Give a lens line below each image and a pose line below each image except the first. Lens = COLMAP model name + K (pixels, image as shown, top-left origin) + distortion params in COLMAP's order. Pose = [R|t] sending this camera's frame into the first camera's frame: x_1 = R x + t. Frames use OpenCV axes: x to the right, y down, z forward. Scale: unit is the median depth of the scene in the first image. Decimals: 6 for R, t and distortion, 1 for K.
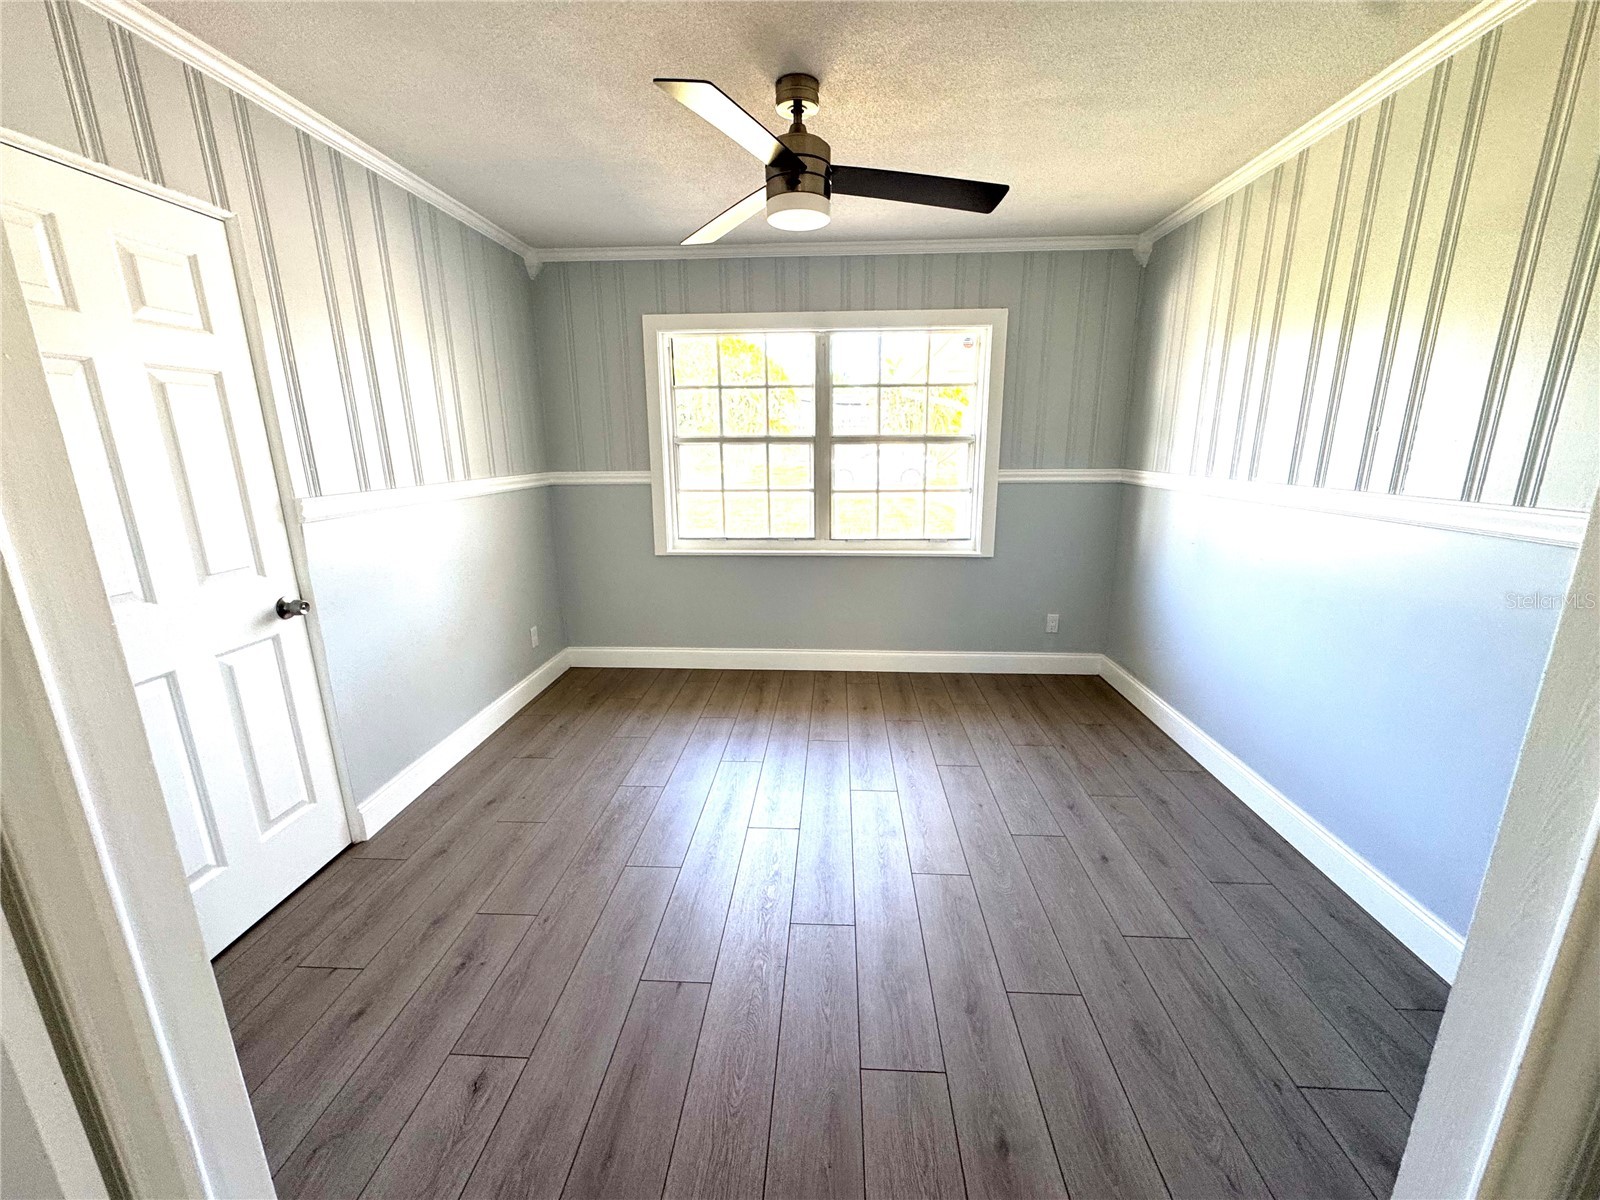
lens RADIAL K [[637.3, 0, 800.0], [0, 637.3, 600.0], [0, 0, 1]] dist [-0.006101, -0.000066]
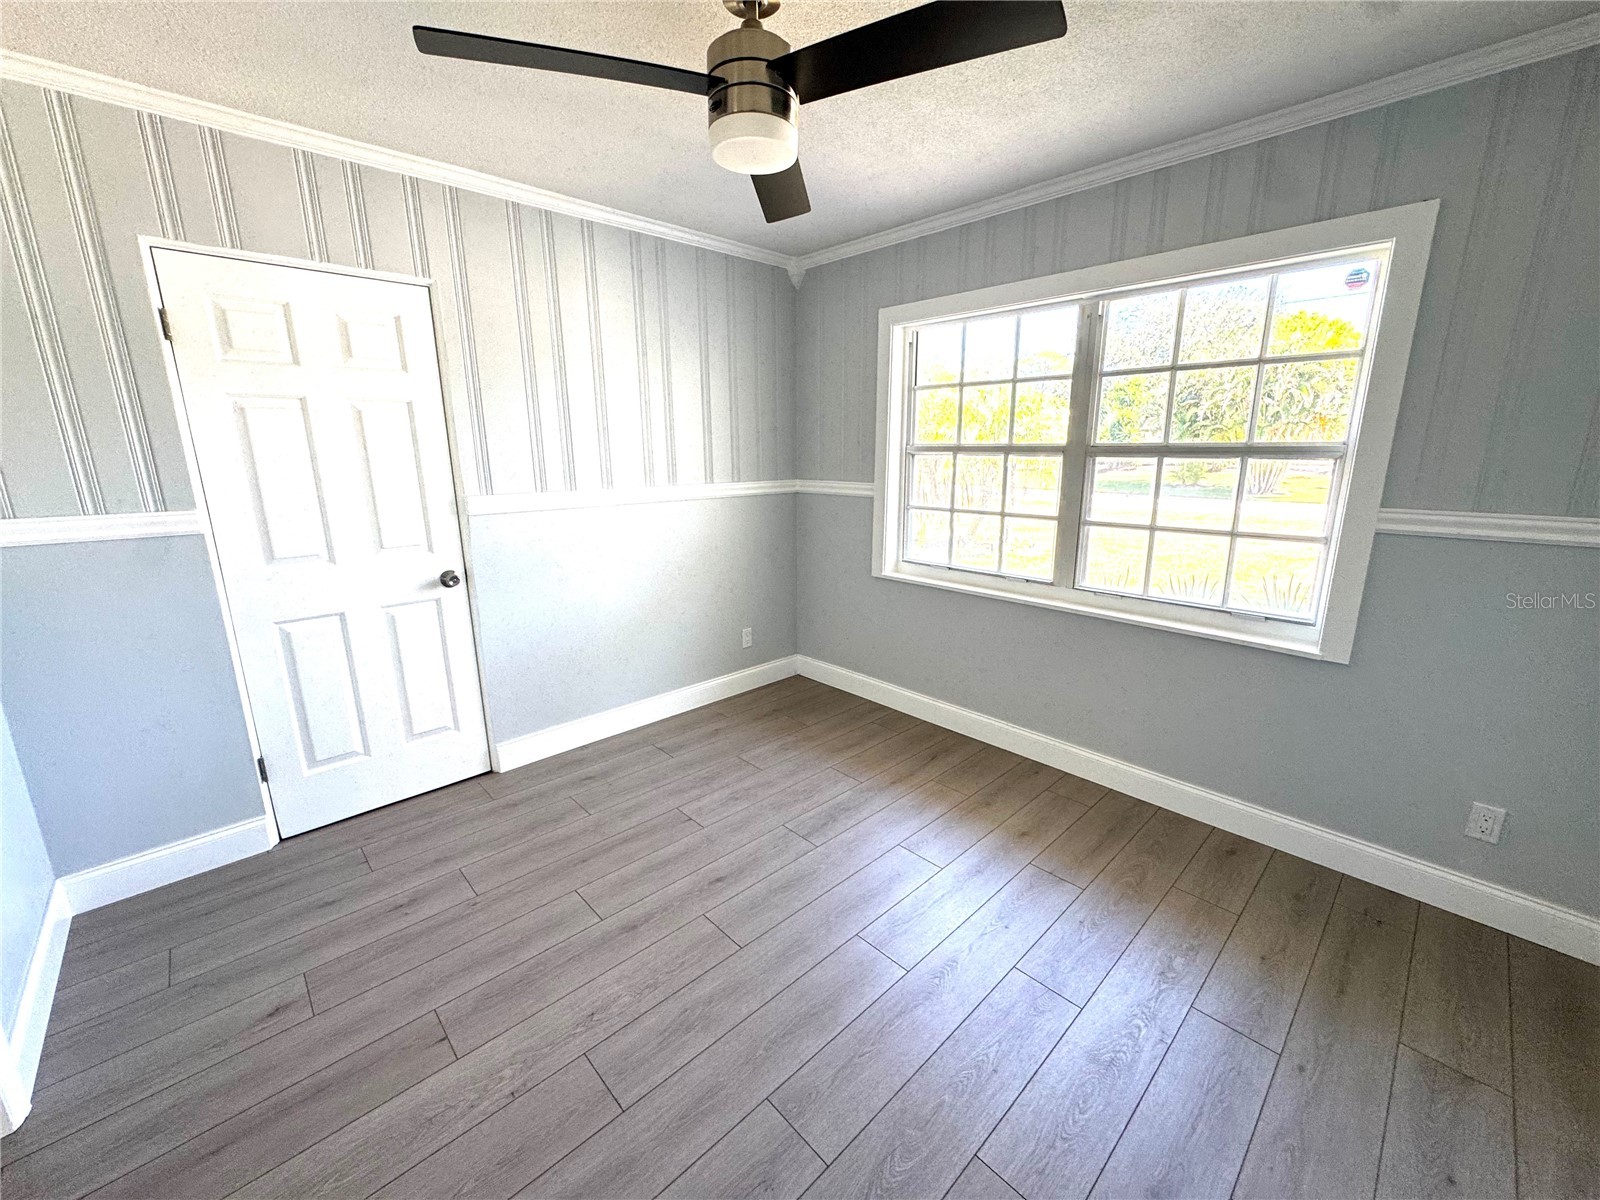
lens RADIAL K [[639.5, 0, 800.0], [0, 639.5, 600.0], [0, 0, 1]] dist [-0.002398, 0.000134]
pose [[0.728204, 0.163562, -0.665557, 0.329501], [-0.166307, 0.984252, 0.059921, -0.079643], [0.664876, 0.067052, 0.743938, 0.280265]]
